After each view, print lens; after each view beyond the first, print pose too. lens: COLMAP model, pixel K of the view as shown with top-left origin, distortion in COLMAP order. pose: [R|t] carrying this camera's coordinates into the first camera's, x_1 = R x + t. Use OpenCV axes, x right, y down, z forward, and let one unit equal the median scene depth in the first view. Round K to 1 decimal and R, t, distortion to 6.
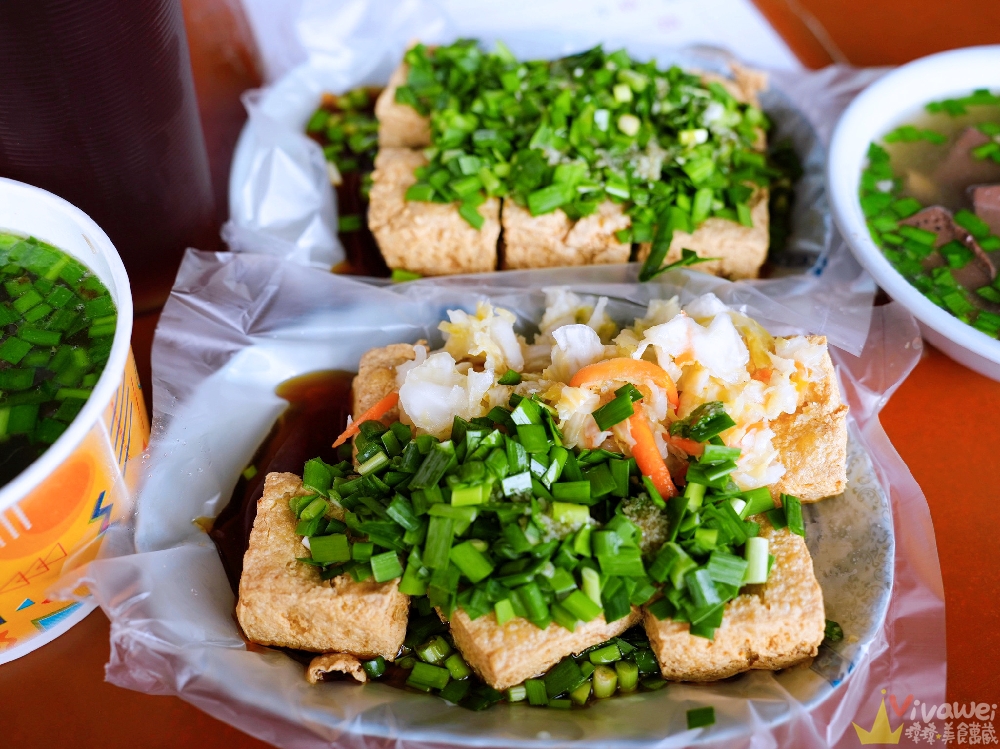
lens RADIAL K [[1011.4, 0, 503.6], [0, 1011.4, 375.8], [0, 0, 1]] dist [-0.046793, 0.000000]
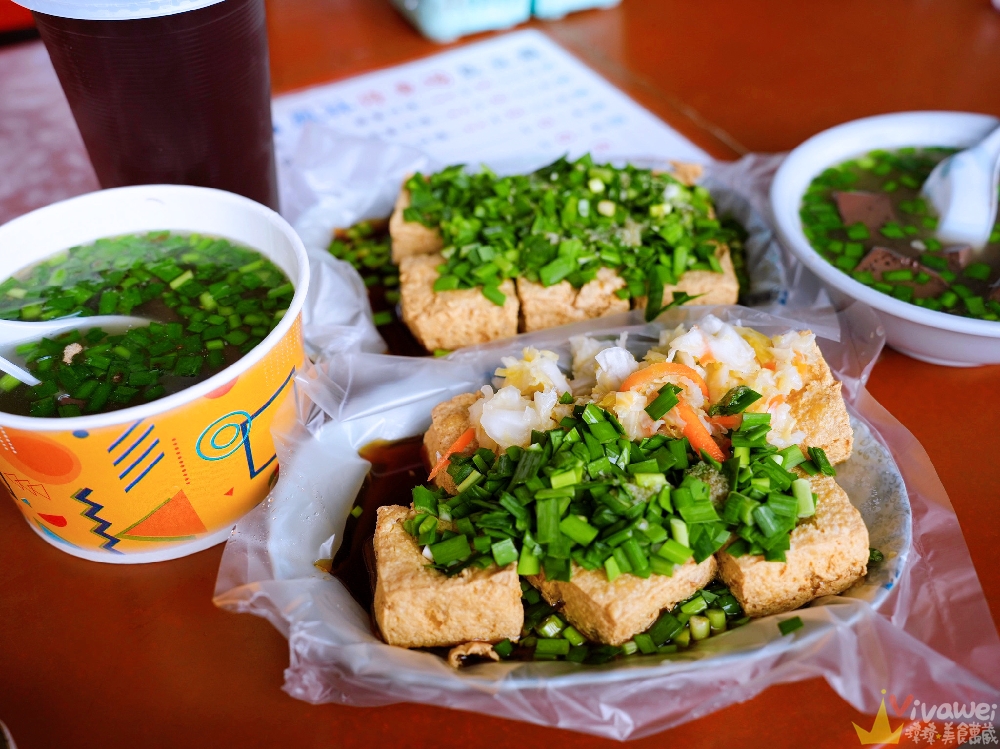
lens RADIAL K [[1009.7, 0, 496.3], [0, 1009.7, 373.9], [0, 0, 1]] dist [-0.051839, 0.000000]
pose [[0.985502, -0.142924, 0.091423, -0.186538], [0.157426, 0.971243, -0.178618, 0.178499], [-0.063265, 0.190421, 0.979662, -0.177752]]
